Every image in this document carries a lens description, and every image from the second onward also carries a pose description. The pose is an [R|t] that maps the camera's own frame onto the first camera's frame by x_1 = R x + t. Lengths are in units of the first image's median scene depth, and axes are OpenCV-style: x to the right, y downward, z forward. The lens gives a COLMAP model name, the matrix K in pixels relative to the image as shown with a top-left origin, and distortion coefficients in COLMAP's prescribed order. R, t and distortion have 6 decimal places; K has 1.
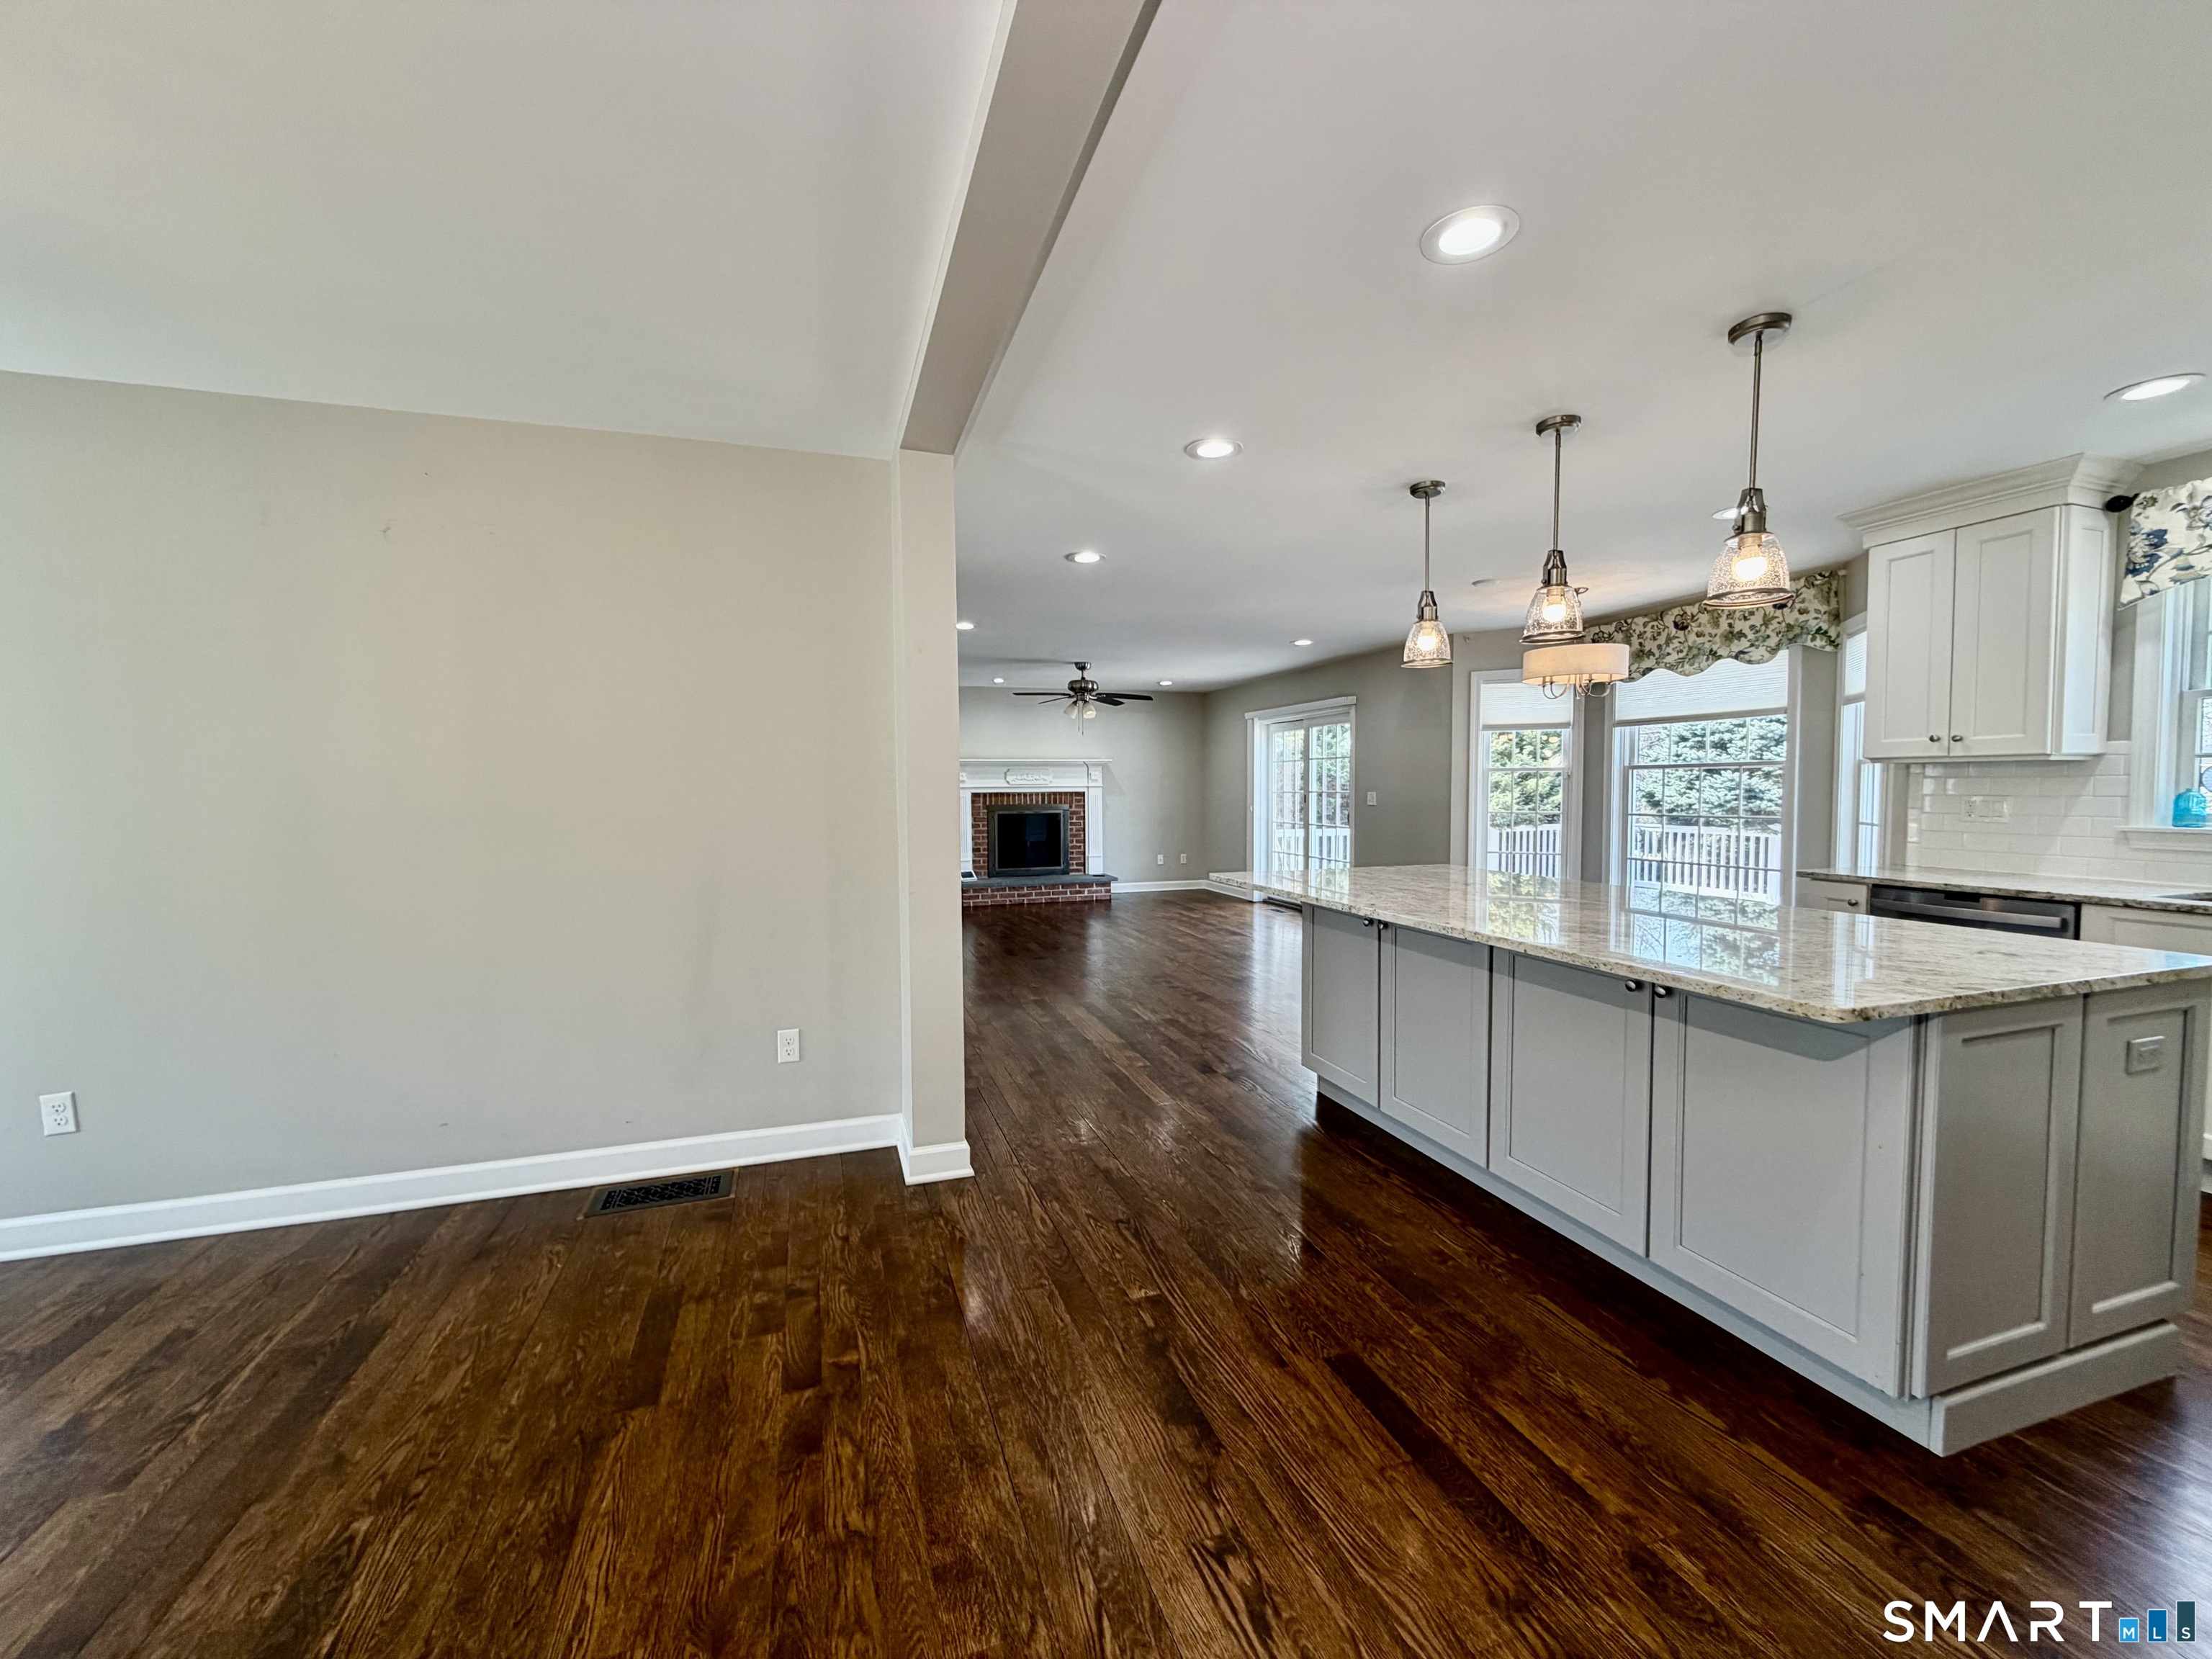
lens RADIAL K [[879.6, 0, 1096.5], [0, 879.6, 830.3], [0, 0, 1]] dist [-0.003415, 0.001254]
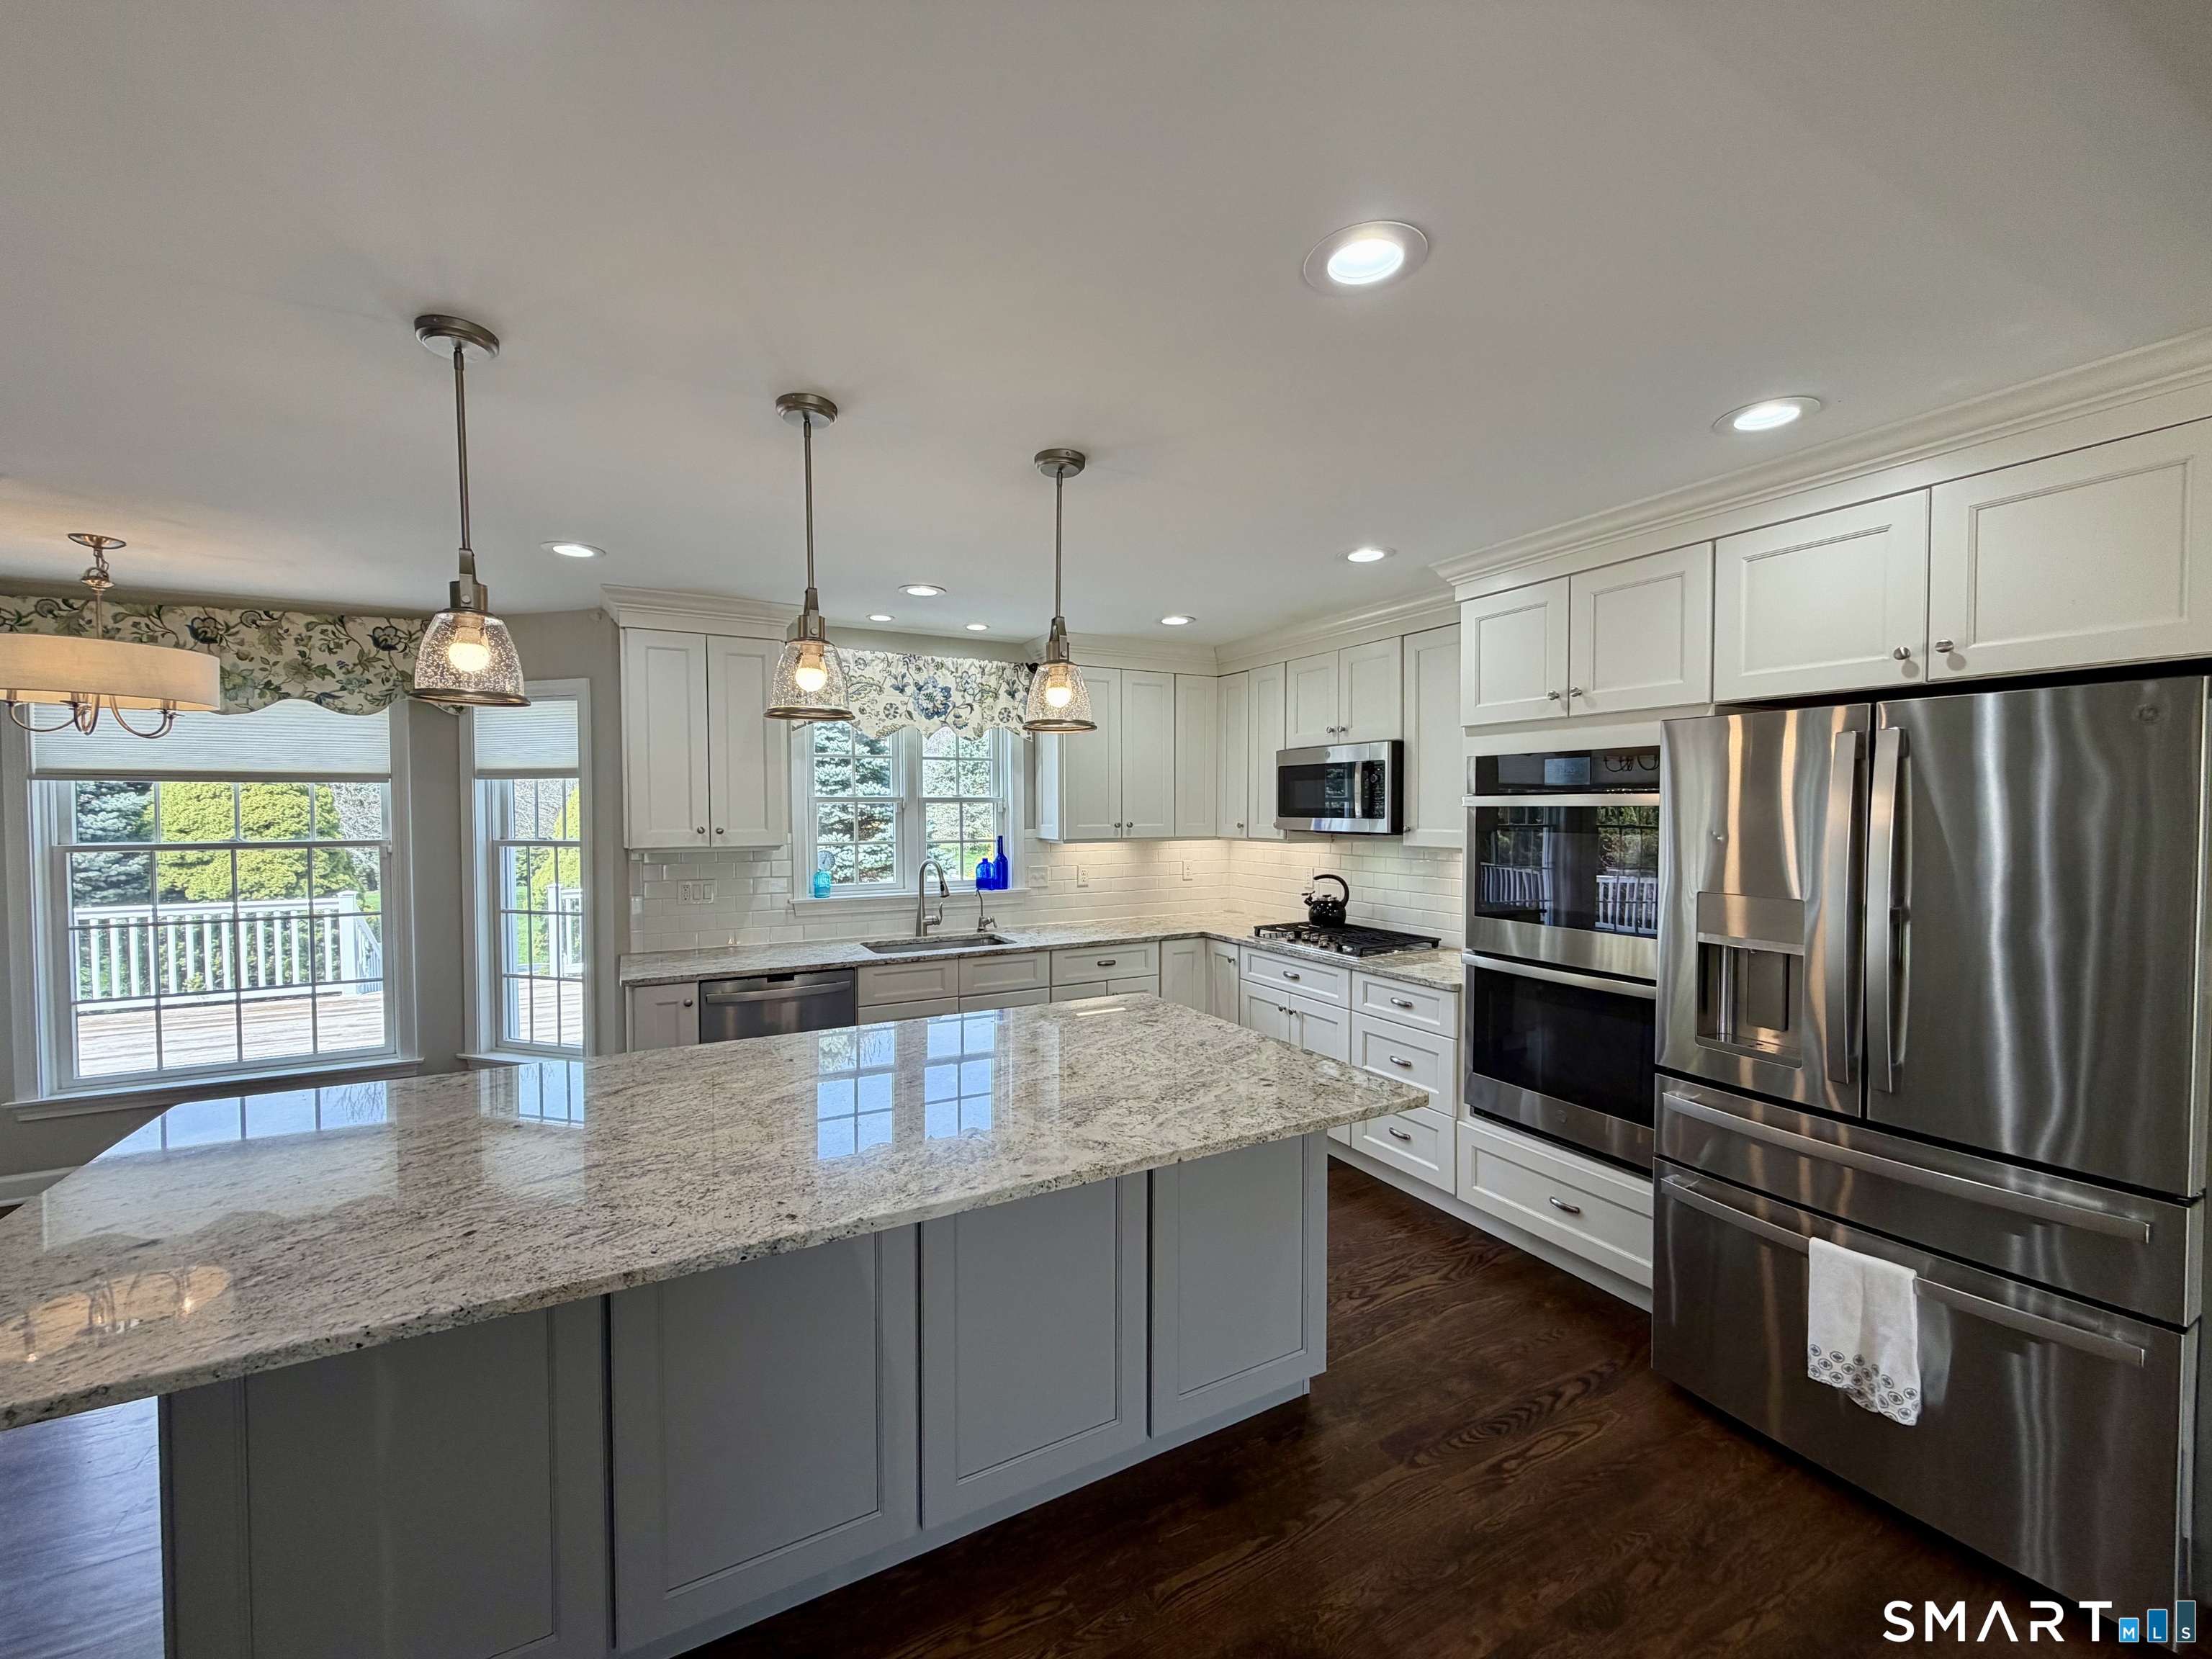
lens RADIAL K [[879.6, 0, 1099.2], [0, 879.6, 830.4], [0, 0, 1]] dist [-0.003415, 0.001254]
pose [[-0.173016, -0.017157, 0.984770, -0.200659], [0.053509, 0.998208, 0.026792, -0.139459], [-0.983464, 0.057330, -0.171788, 0.928584]]
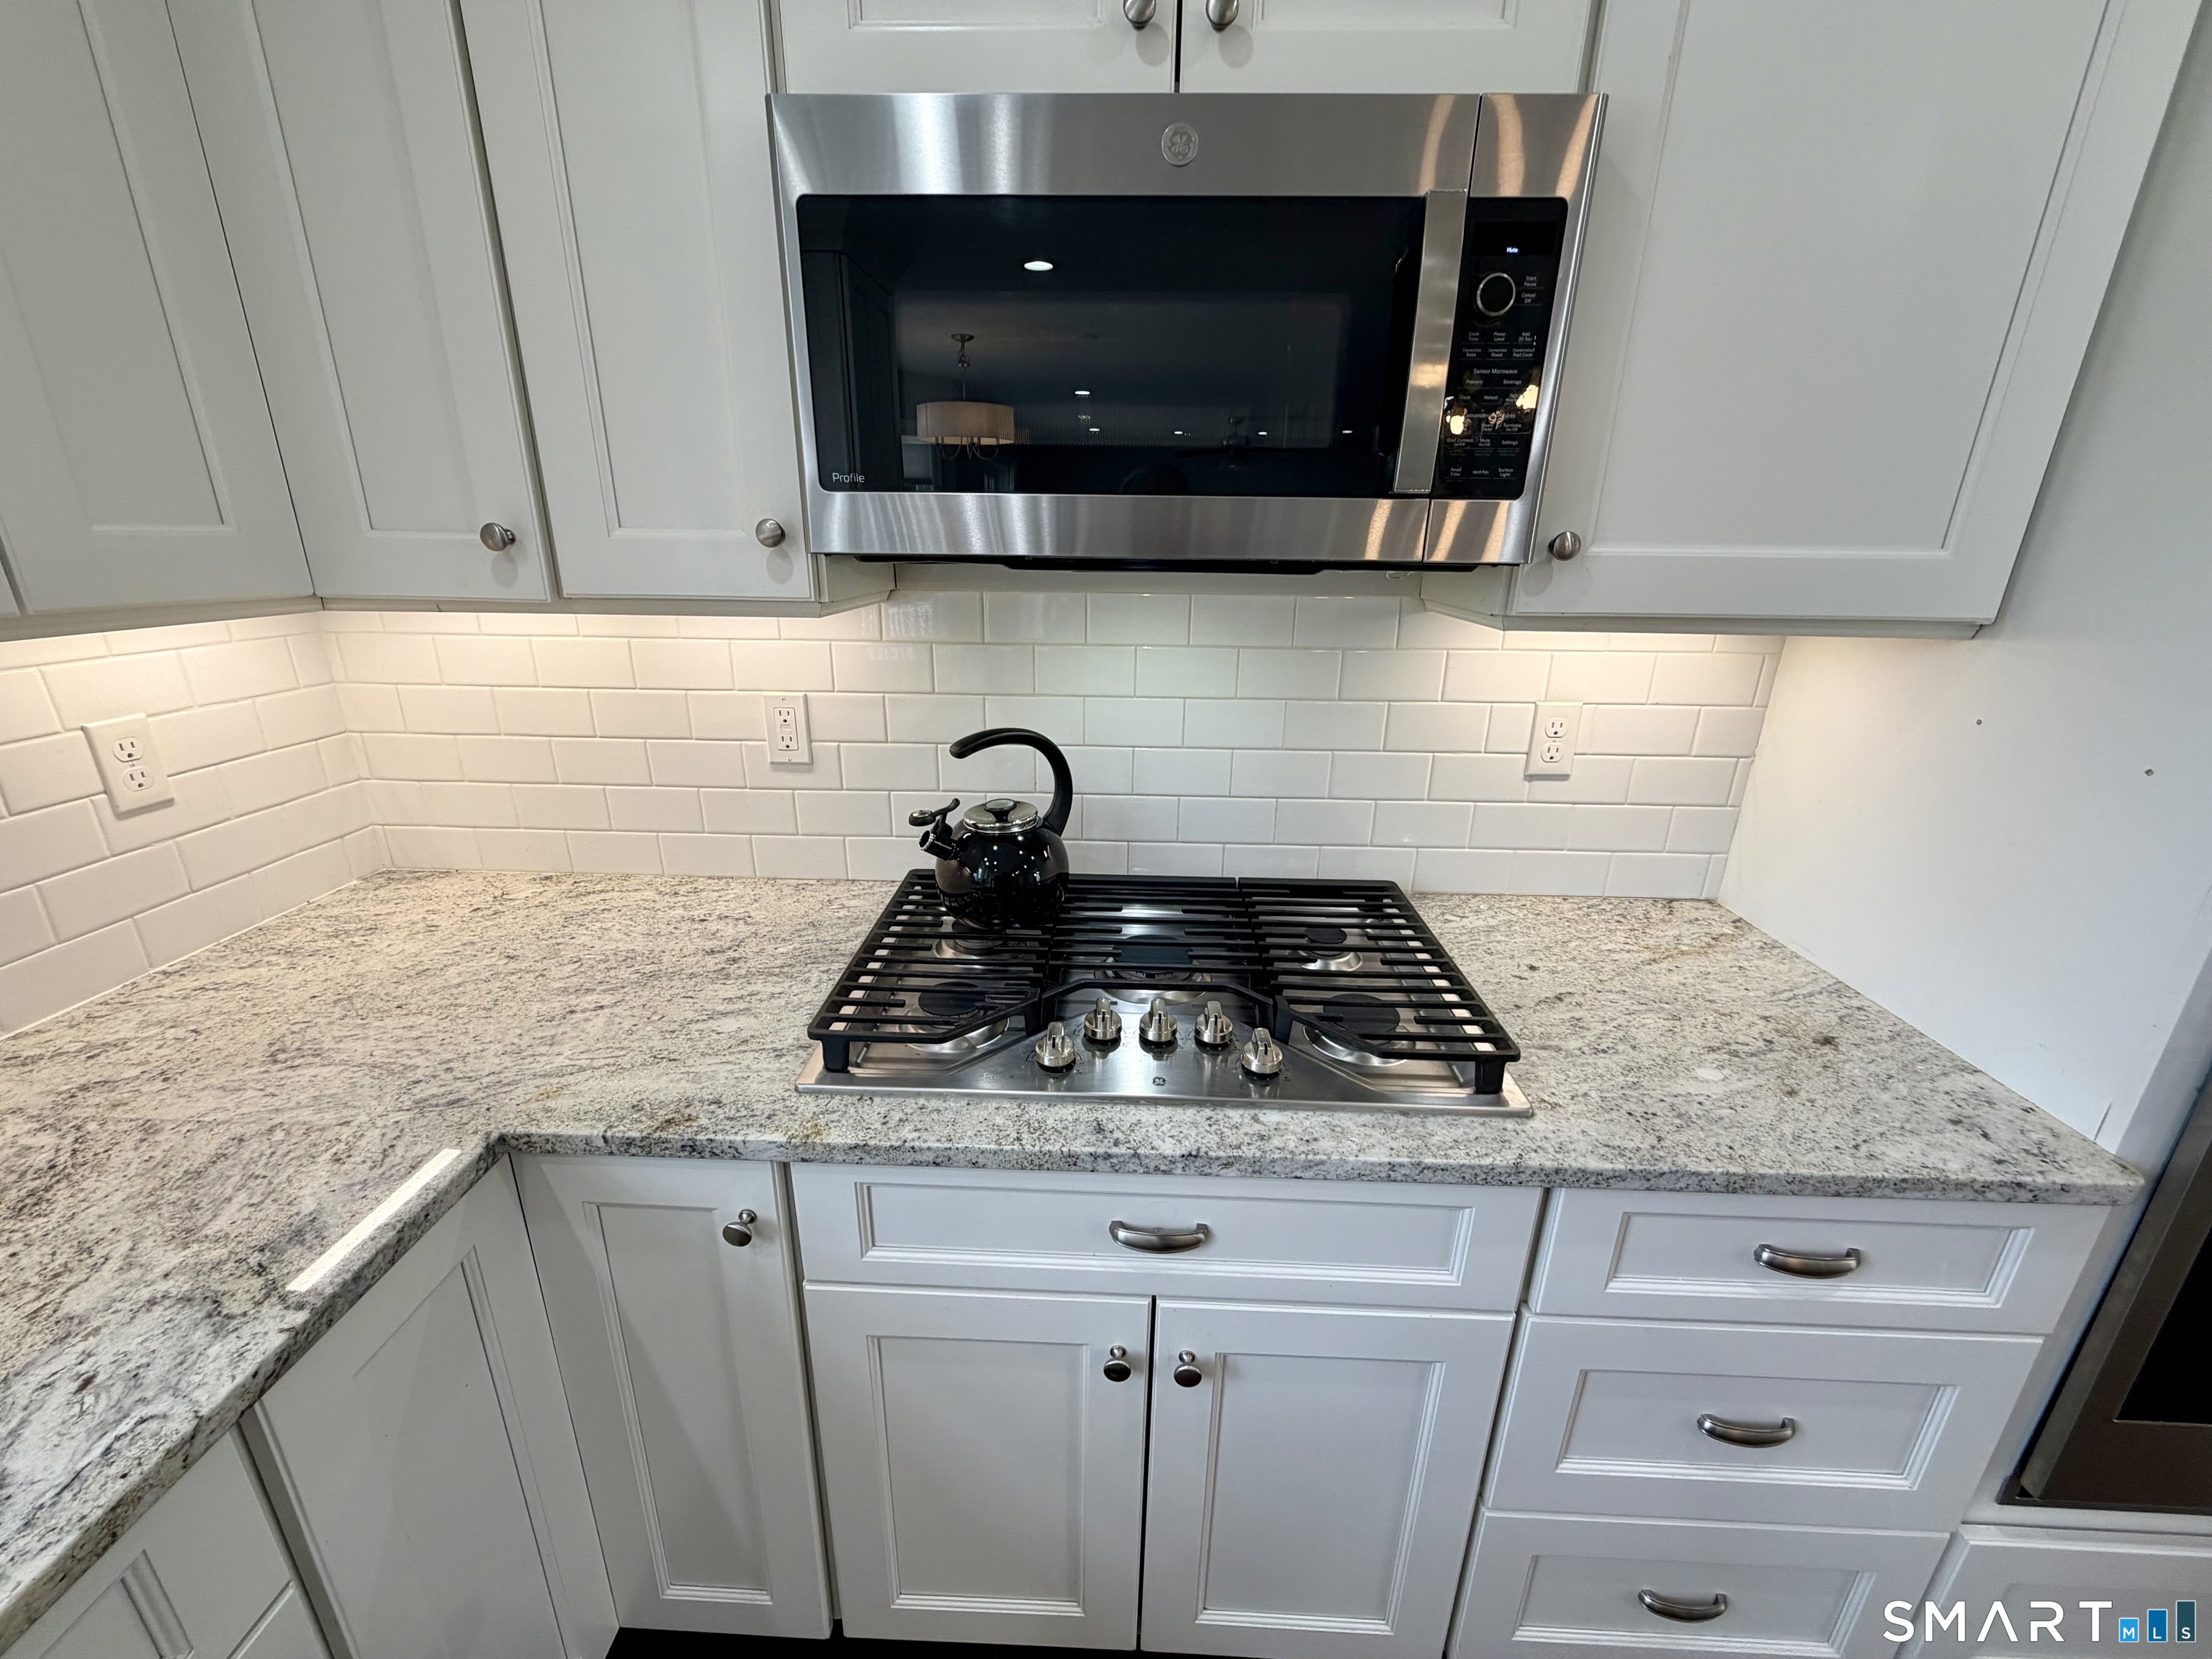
lens RADIAL K [[879.6, 0, 1091.8], [0, 879.6, 836.1], [0, 0, 1]] dist [-0.003415, 0.001254]
pose [[-0.938790, -0.114076, 0.325054, 1.119689], [0.012195, 0.931983, 0.362296, -0.099186], [-0.344274, 0.344084, -0.873546, 0.620292]]
